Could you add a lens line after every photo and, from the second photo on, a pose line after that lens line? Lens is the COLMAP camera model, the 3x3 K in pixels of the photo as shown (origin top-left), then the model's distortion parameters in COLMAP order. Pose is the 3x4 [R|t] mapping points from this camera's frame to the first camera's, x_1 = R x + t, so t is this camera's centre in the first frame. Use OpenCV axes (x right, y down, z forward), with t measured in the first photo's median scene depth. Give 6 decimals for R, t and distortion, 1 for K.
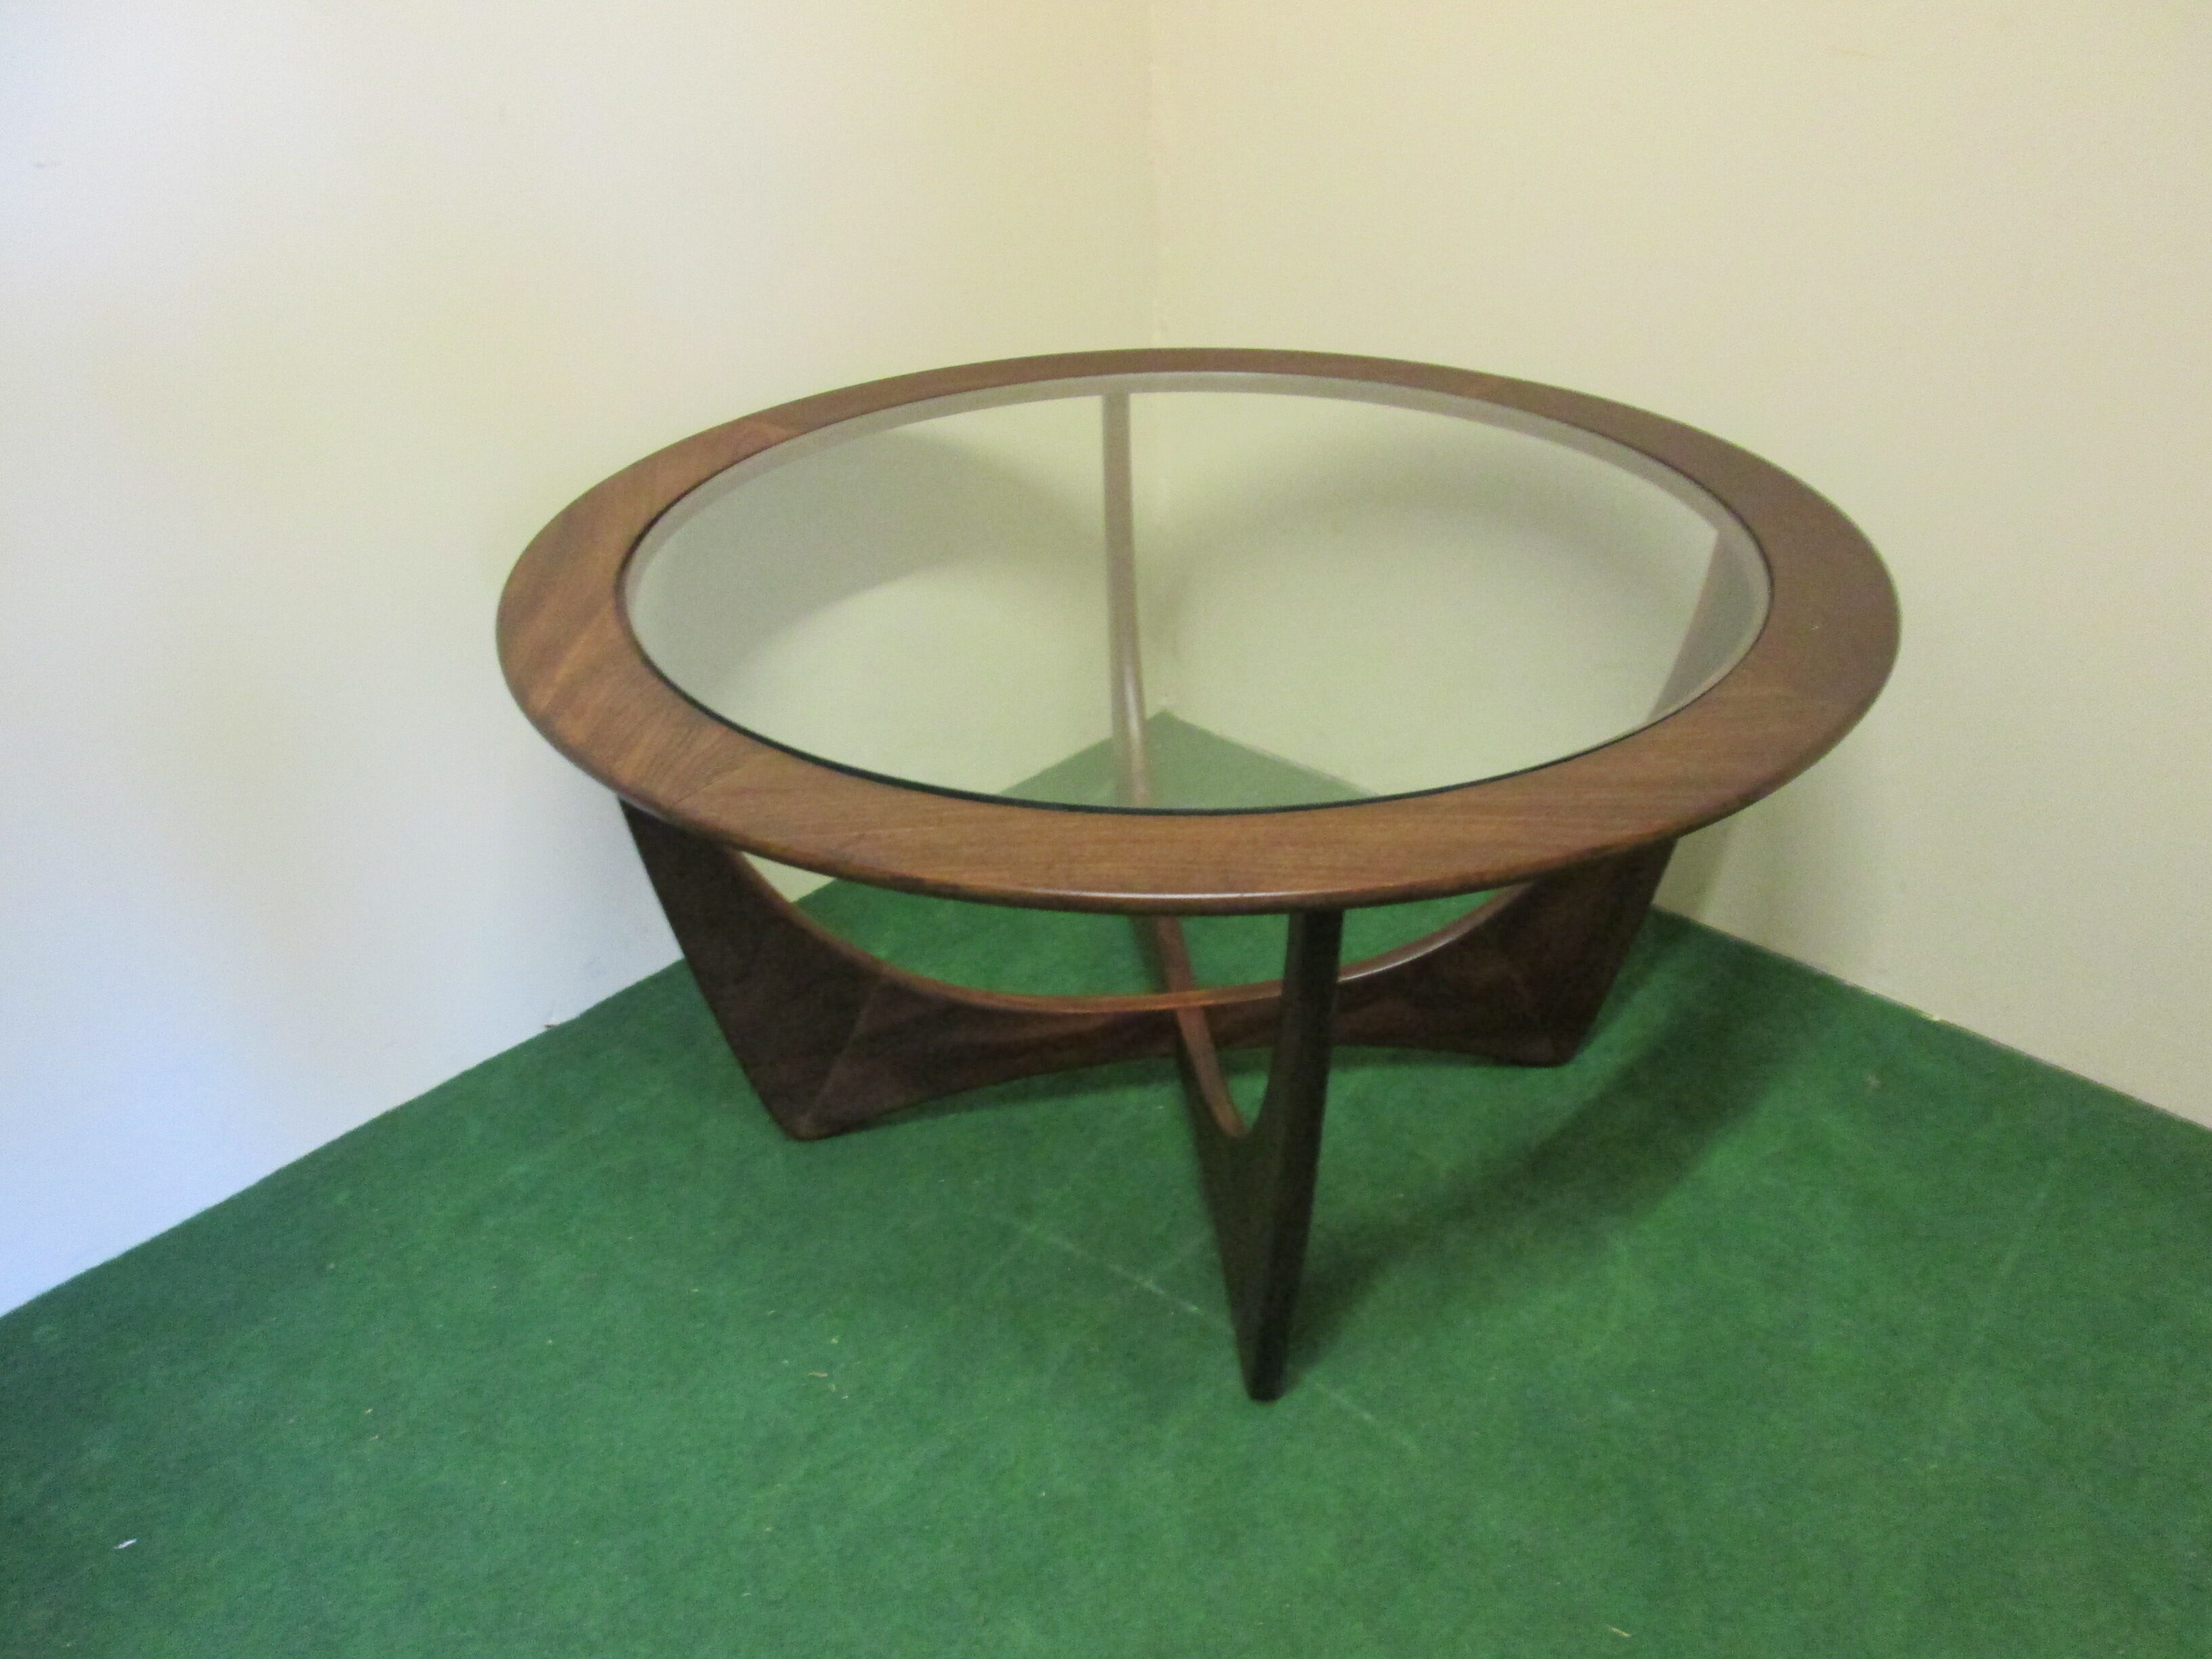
lens RADIAL K [[1832.4, 0, 1128.9], [0, 1832.4, 823.7], [0, 0, 1]] dist [-0.001350, -0.003468]
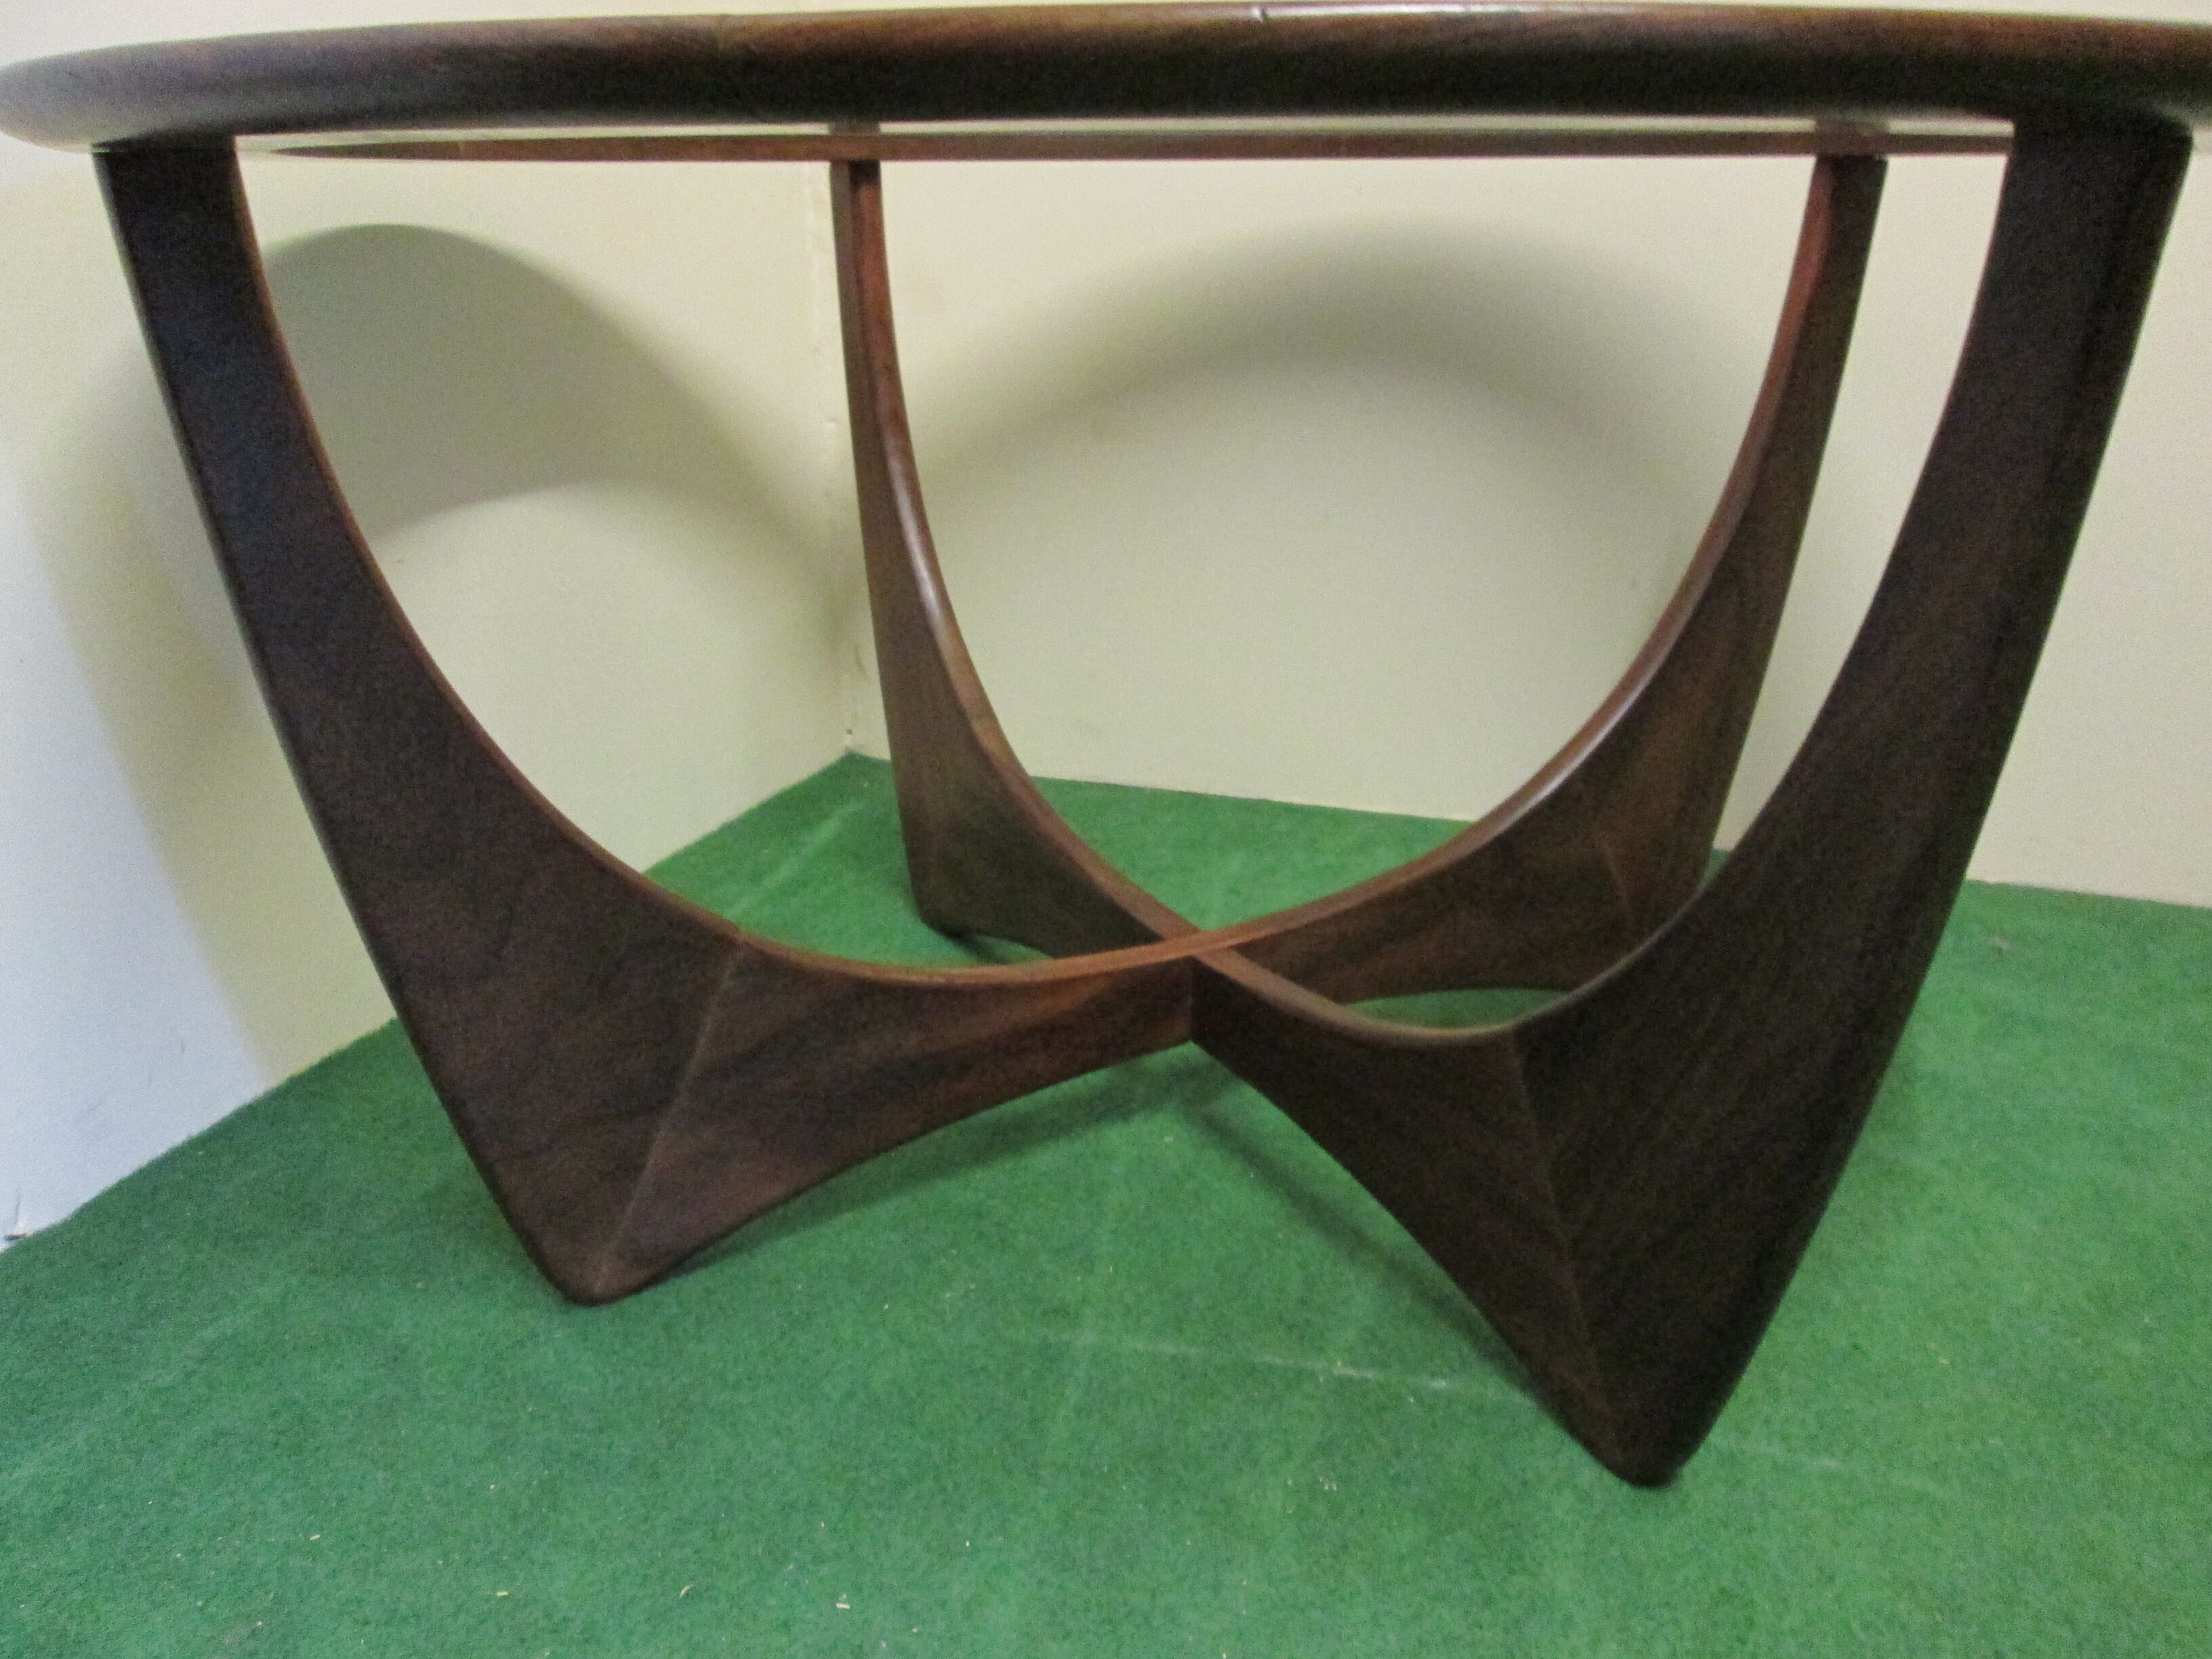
lens RADIAL K [[1810.1, 0, 1107.4], [0, 1810.1, 905.7], [0, 0, 1]] dist [-0.009557, -0.001268]
pose [[0.928736, -0.135054, 0.345269, -0.232354], [0.184958, 0.975901, -0.115788, 0.166128], [-0.321311, 0.171397, 0.931334, 0.487706]]
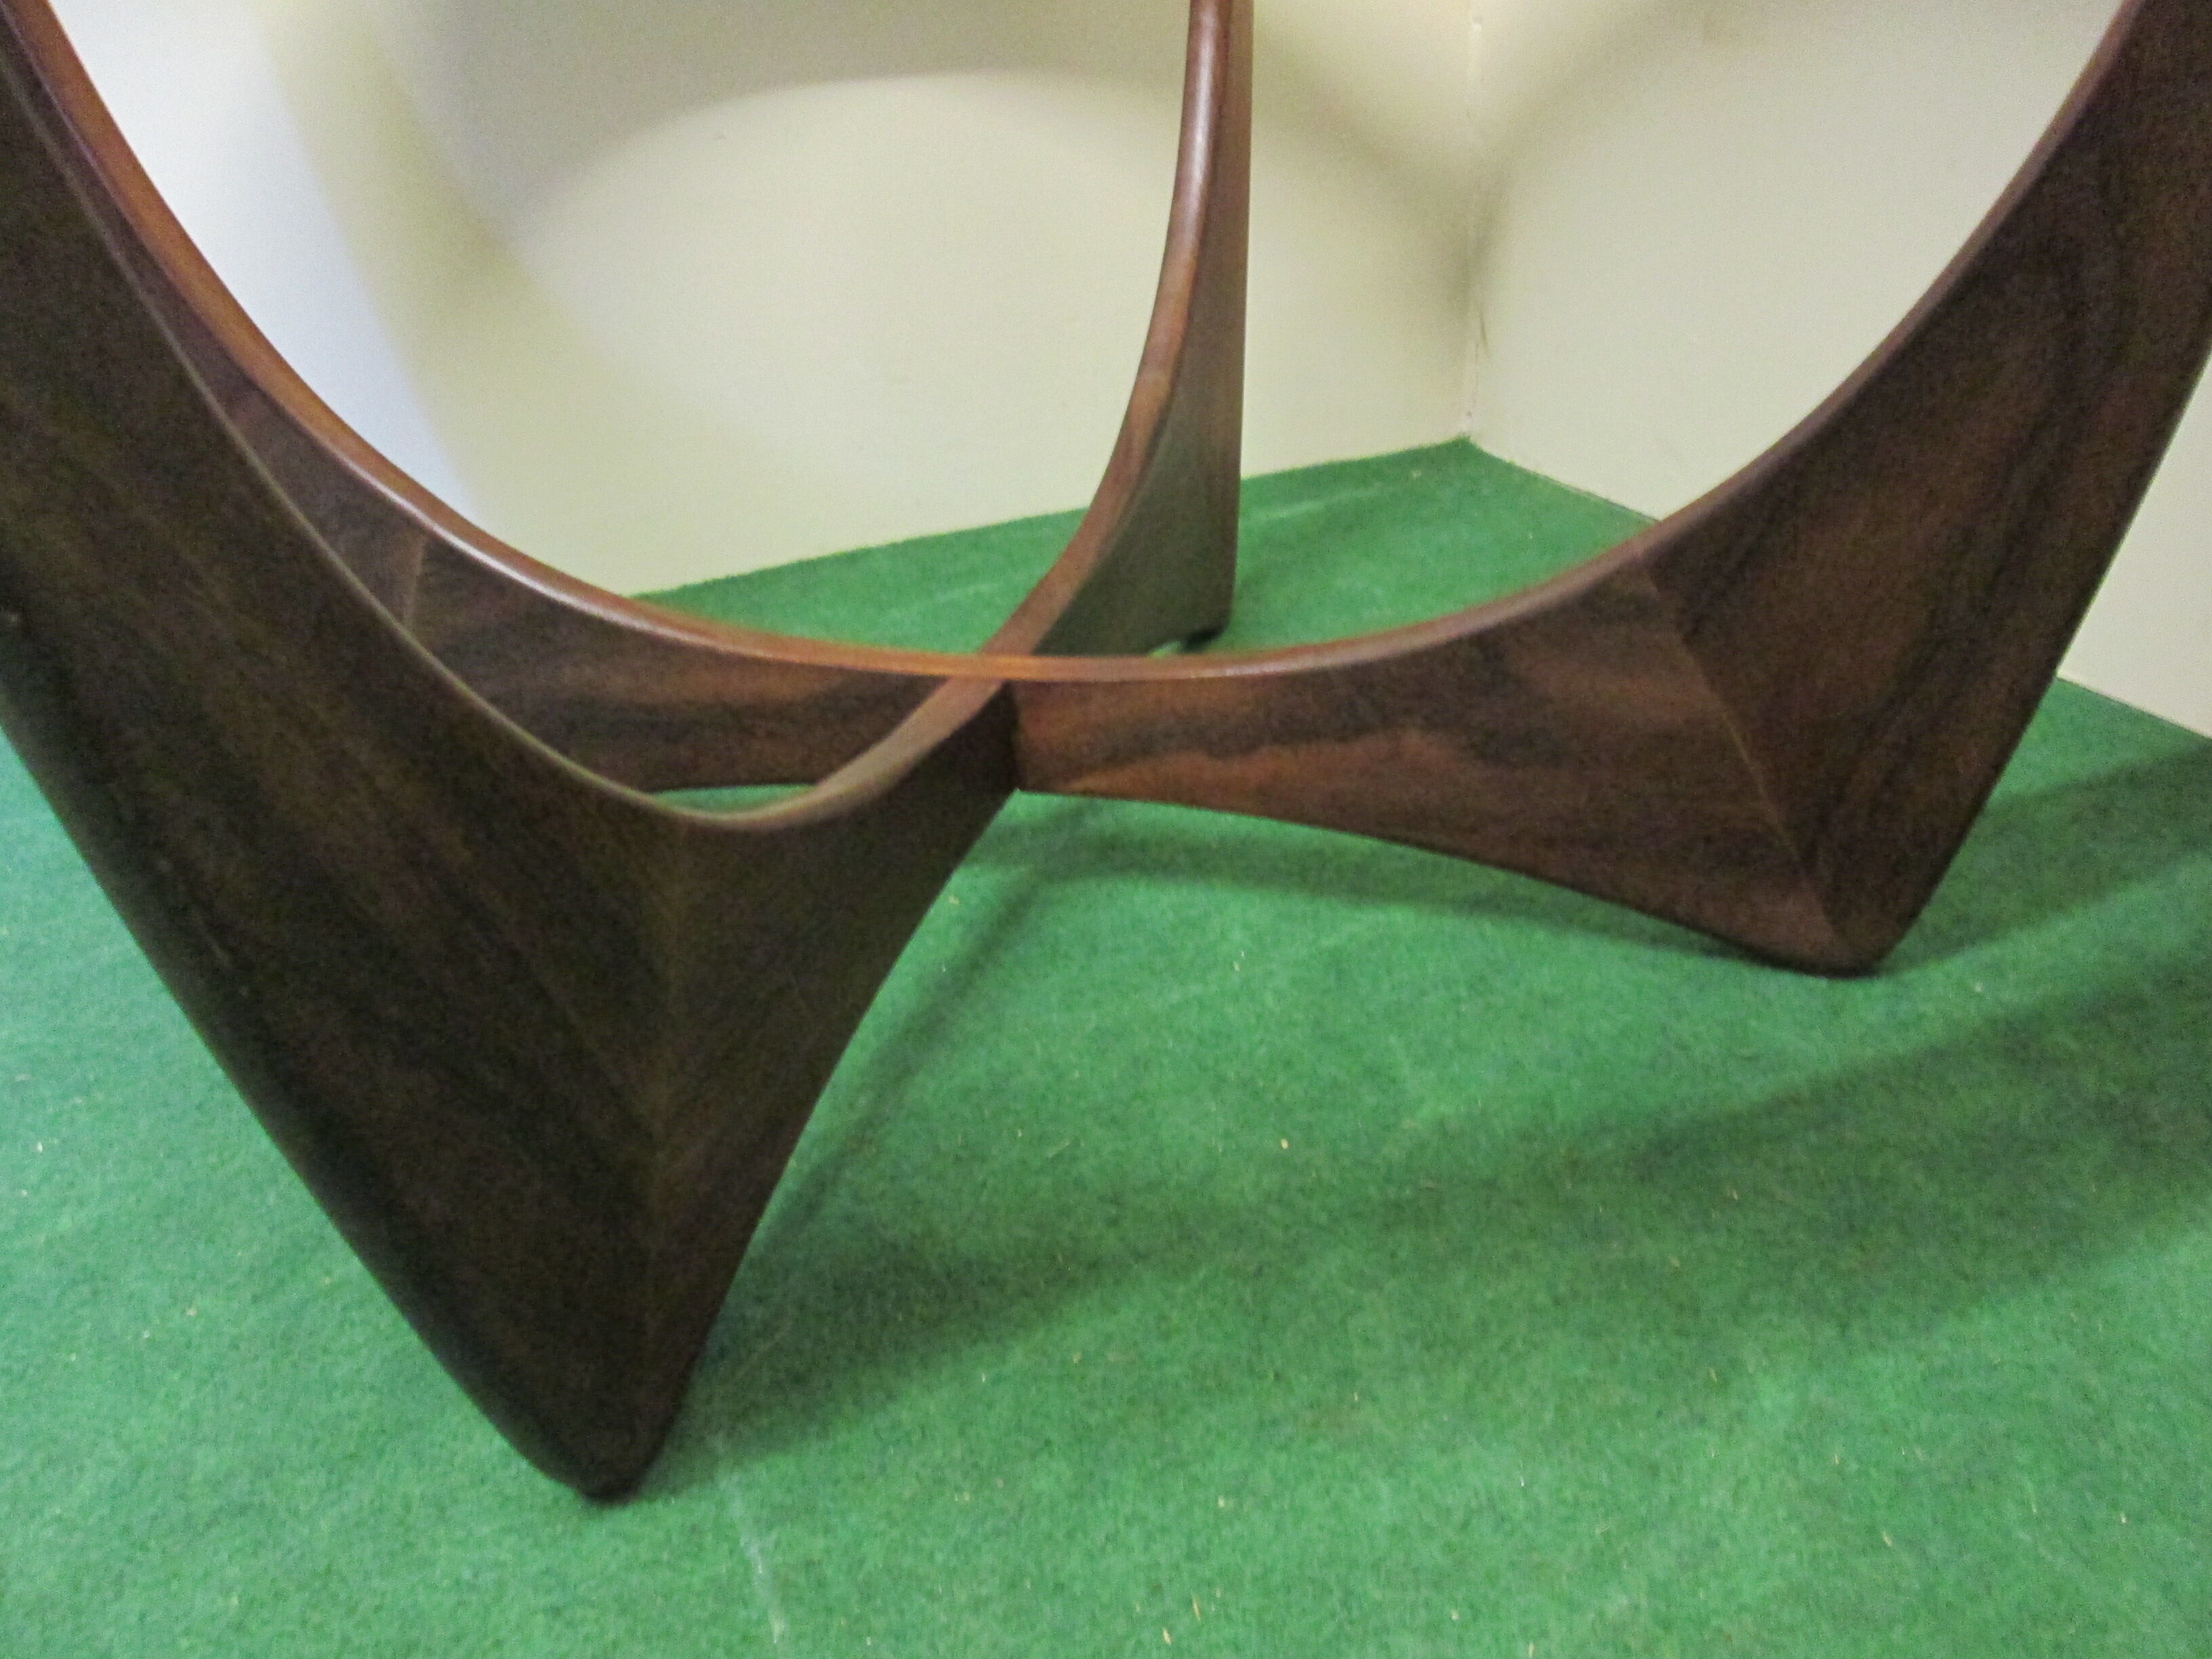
lens RADIAL K [[1830.2, 0, 1106.0], [0, 1830.2, 829.5], [0, 0, 1]] dist [-0.008034, -0.003638]
pose [[0.905888, 0.145757, -0.397646, 0.285192], [-0.162532, 0.986666, -0.008607, 0.152714], [0.391089, 0.072428, 0.917498, 0.641802]]
